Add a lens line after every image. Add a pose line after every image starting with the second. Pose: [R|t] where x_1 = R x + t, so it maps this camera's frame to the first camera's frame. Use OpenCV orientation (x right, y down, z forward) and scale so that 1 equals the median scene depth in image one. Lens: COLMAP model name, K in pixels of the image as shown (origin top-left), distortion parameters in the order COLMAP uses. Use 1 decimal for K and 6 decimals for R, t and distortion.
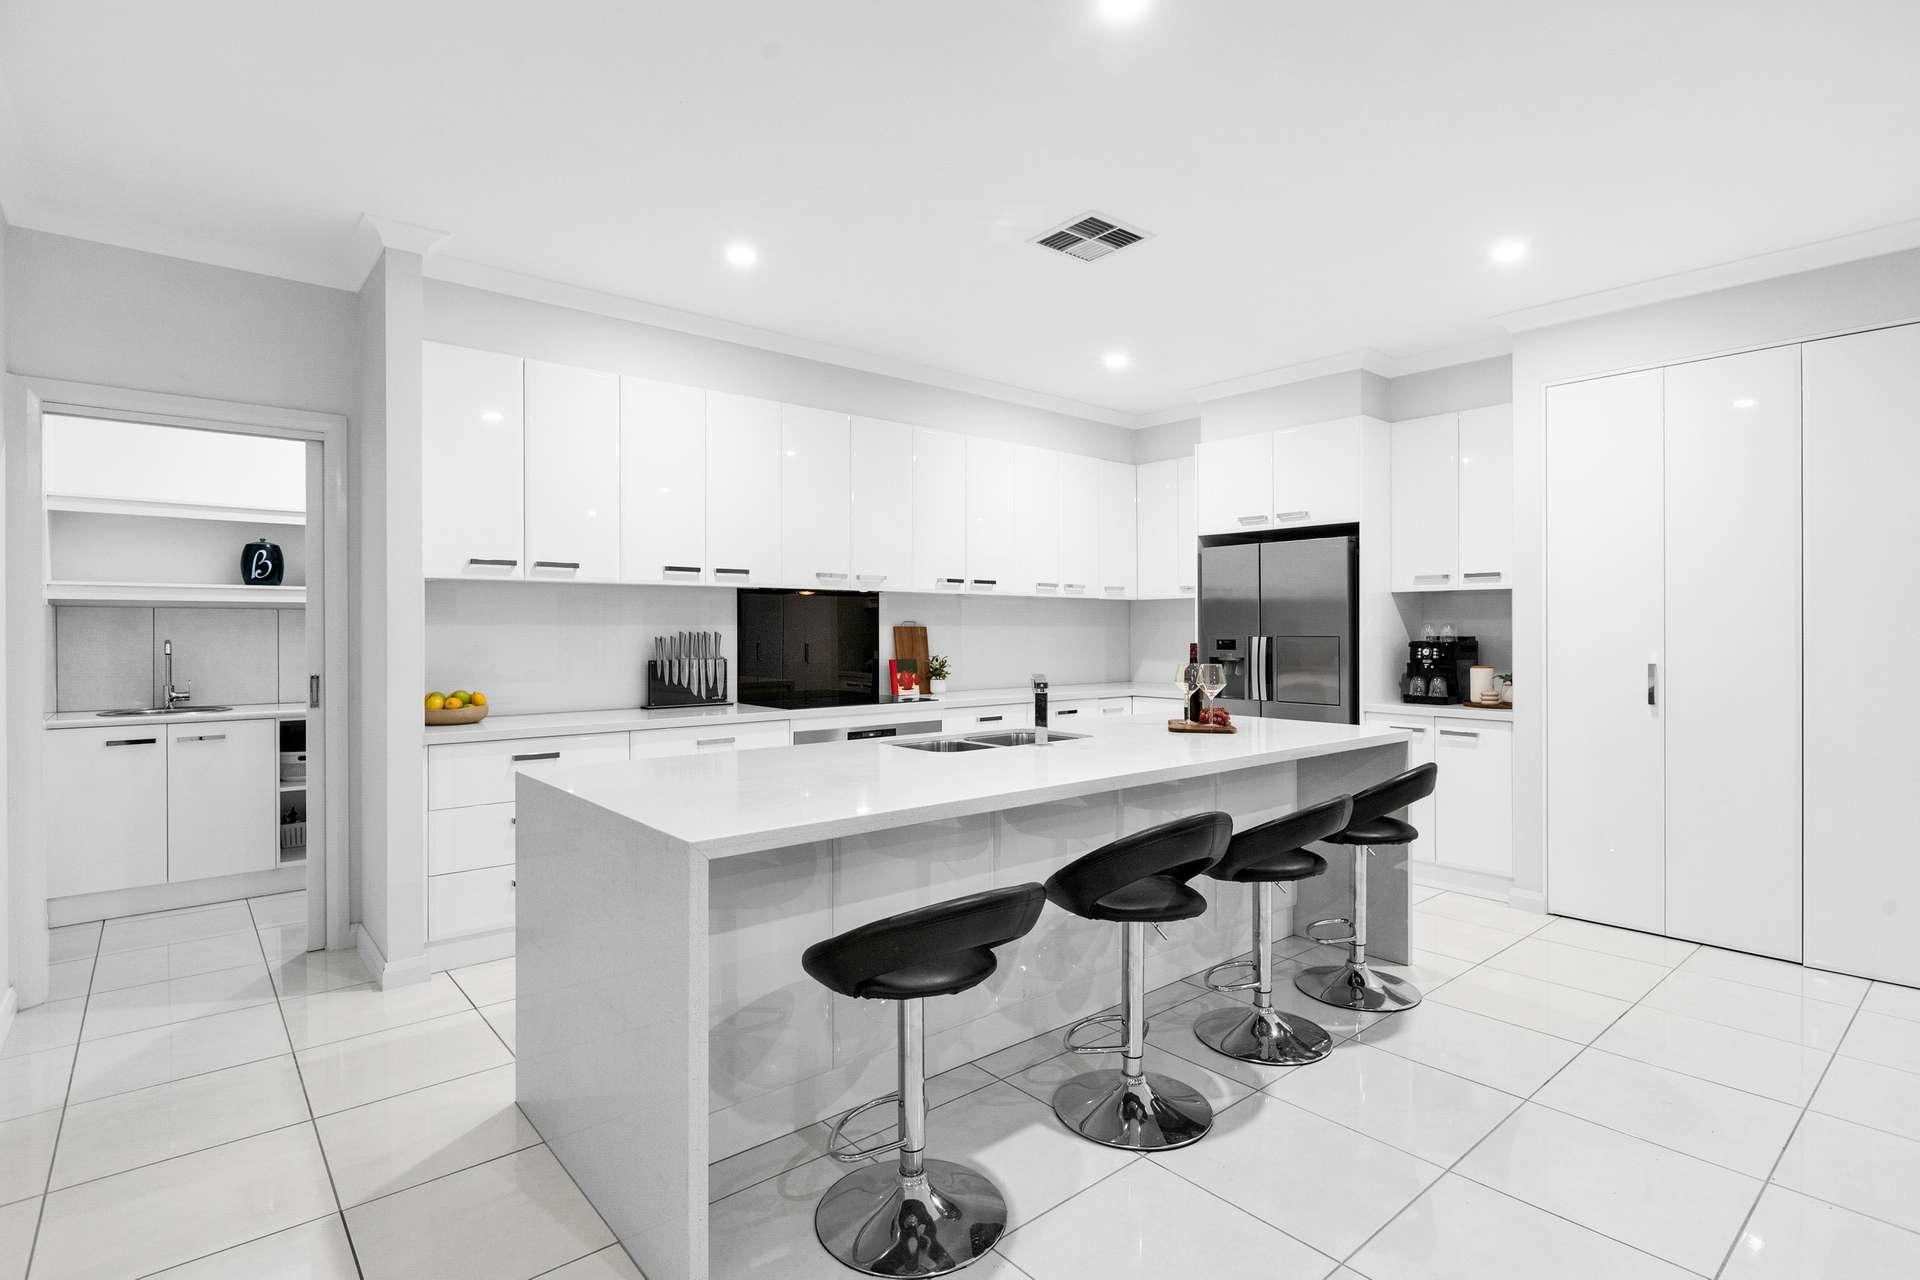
lens RADIAL K [[943.8, 0, 954.0], [0, 943.8, 637.1], [0, 0, 1]] dist [0.003161, 0.002391]
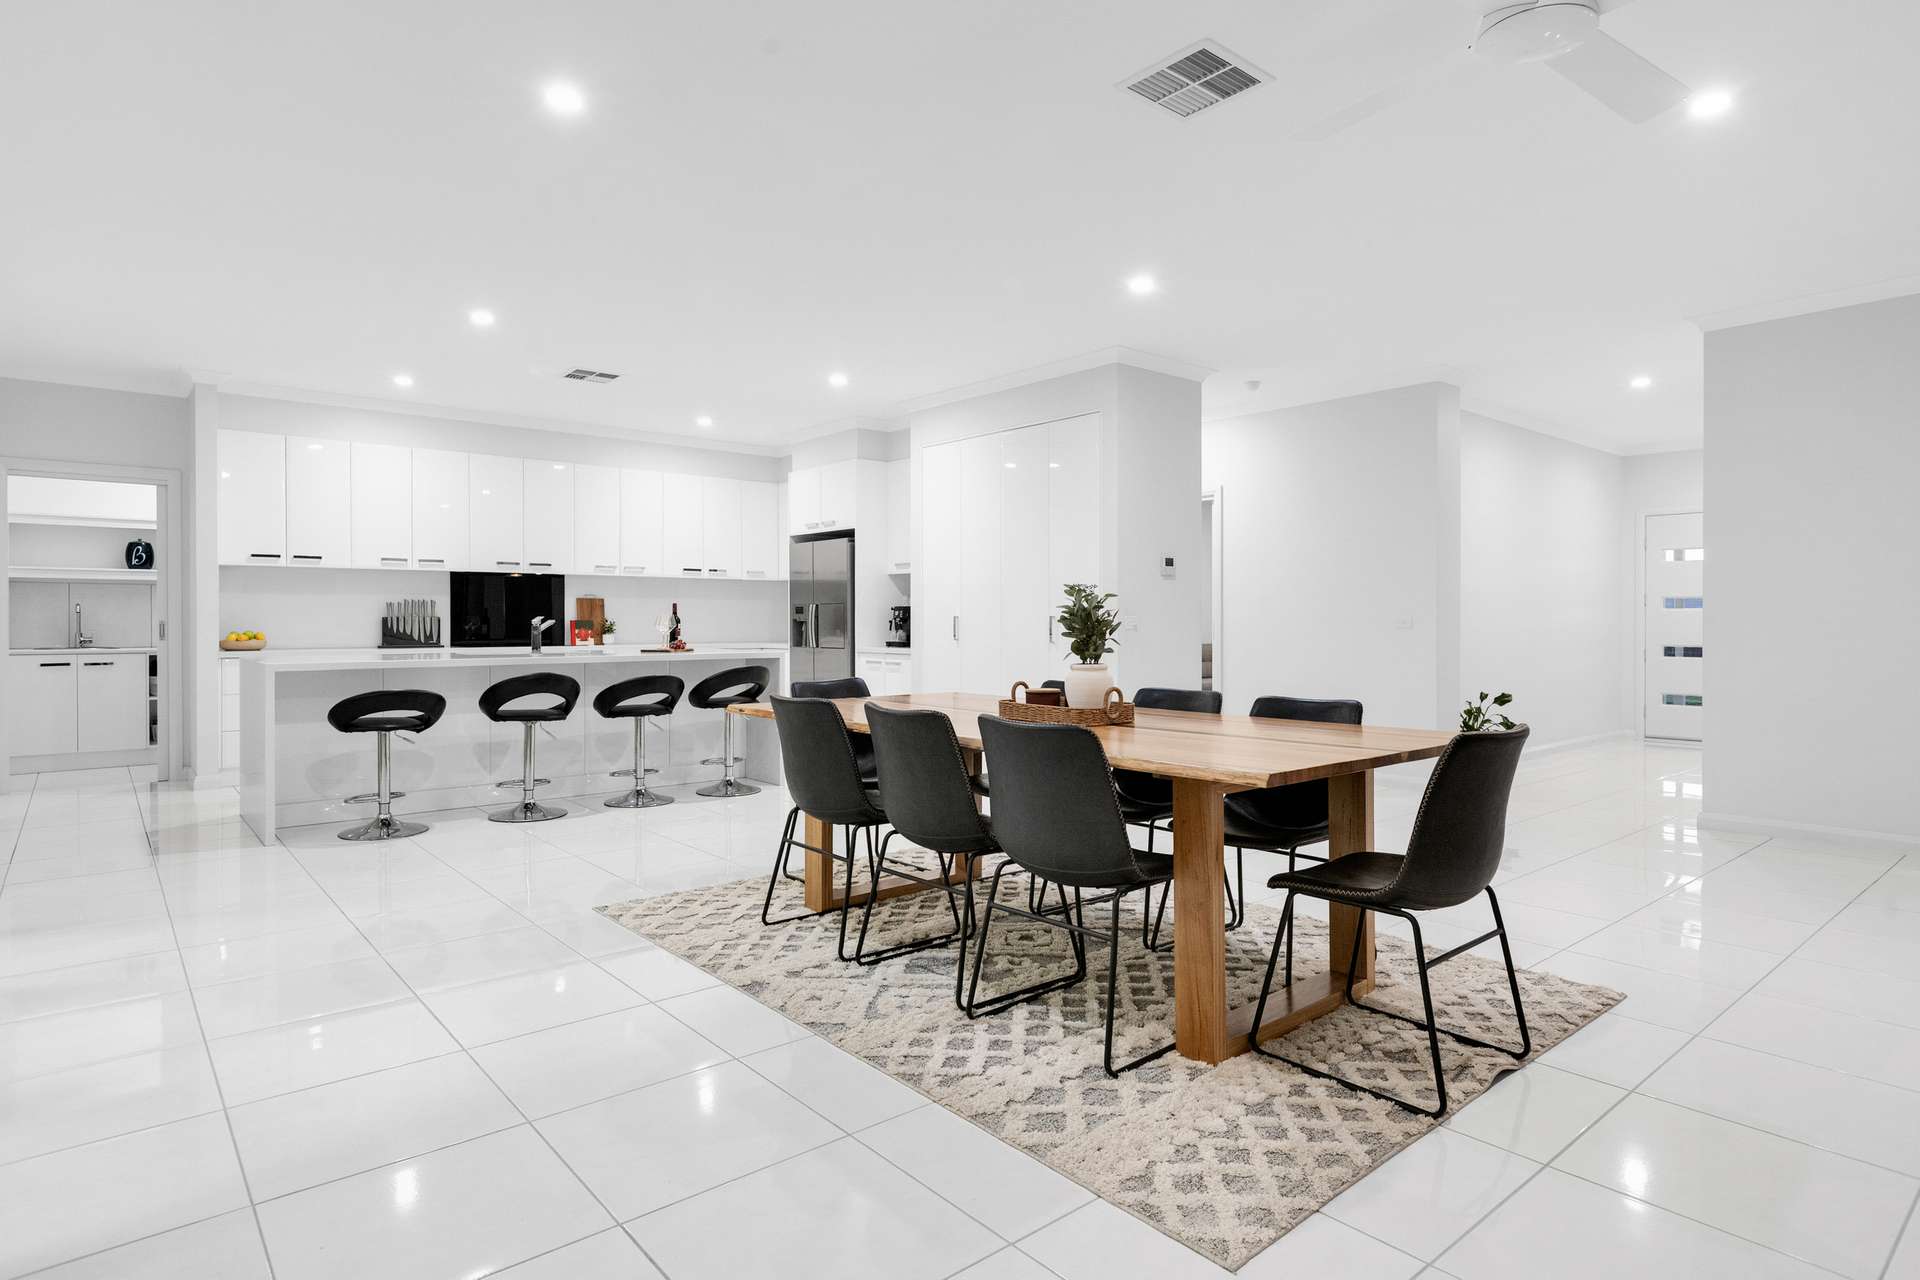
lens RADIAL K [[1034.0, 0, 957.1], [0, 1034.0, 630.6], [0, 0, 1]] dist [0.005713, -0.001973]
pose [[0.999998, 0.001101, 0.001869, 0.598757], [-0.001103, 0.999999, 0.001091, 0.041920], [-0.001868, -0.001093, 0.999998, -0.692829]]
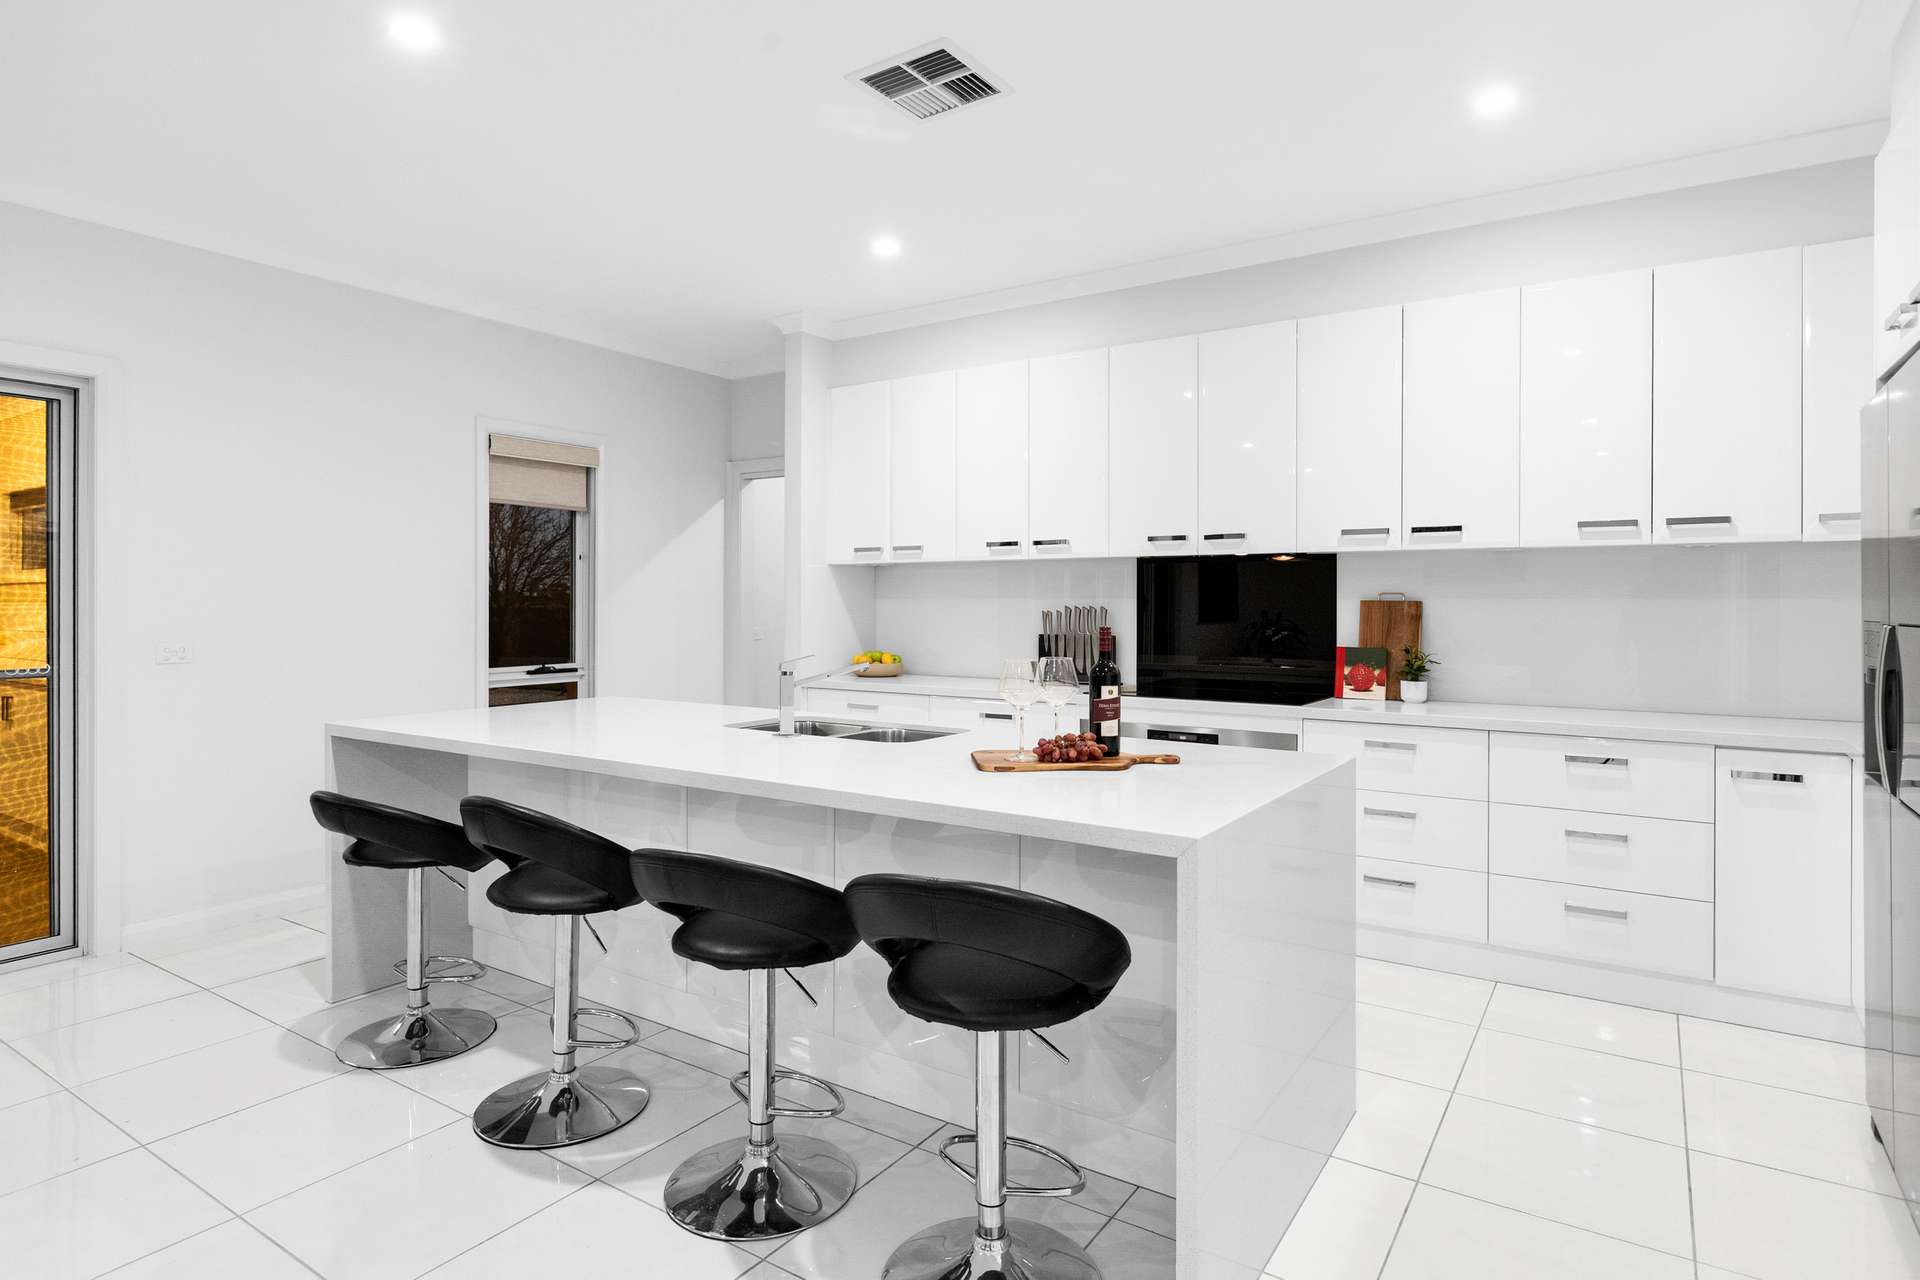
lens RADIAL K [[1034.0, 0, 952.6], [0, 1034.0, 606.2], [0, 0, 1]] dist [0.005713, -0.001973]
pose [[0.273127, 0.004039, -0.961970, 0.680172], [-0.010509, 0.999944, 0.001215, -0.005356], [0.961921, 0.009777, 0.273154, 0.568816]]
